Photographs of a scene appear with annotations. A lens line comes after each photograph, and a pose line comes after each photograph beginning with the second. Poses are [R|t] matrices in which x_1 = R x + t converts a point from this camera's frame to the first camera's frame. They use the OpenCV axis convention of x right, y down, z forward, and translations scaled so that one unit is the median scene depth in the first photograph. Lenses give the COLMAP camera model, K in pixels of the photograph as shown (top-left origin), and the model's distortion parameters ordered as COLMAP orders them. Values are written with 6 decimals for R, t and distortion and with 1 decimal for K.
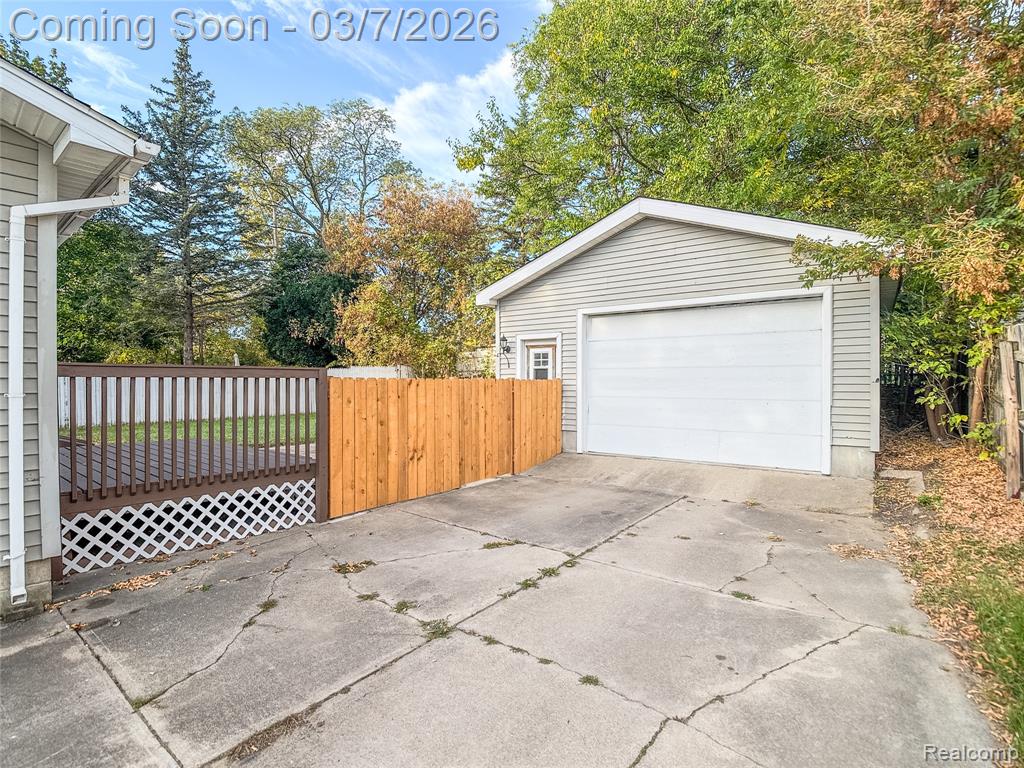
lens RADIAL K [[529.3, 0, 512.0], [0, 529.3, 384.0], [0, 0, 1]] dist [-0.006297, -0.000694]
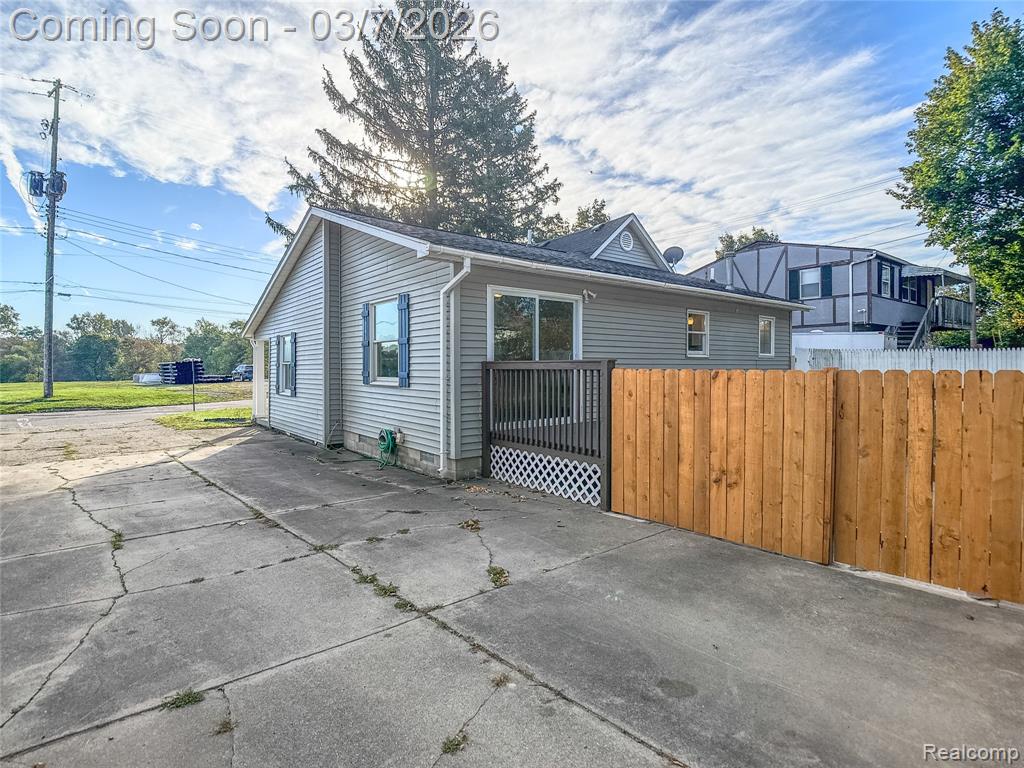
lens RADIAL K [[529.3, 0, 512.0], [0, 529.3, 384.0], [0, 0, 1]] dist [-0.006297, -0.000694]
pose [[-0.204618, 0.037225, -0.978134, 0.610034], [0.003384, 0.999298, 0.037323, -0.019988], [0.978836, 0.004327, -0.204601, 0.945830]]
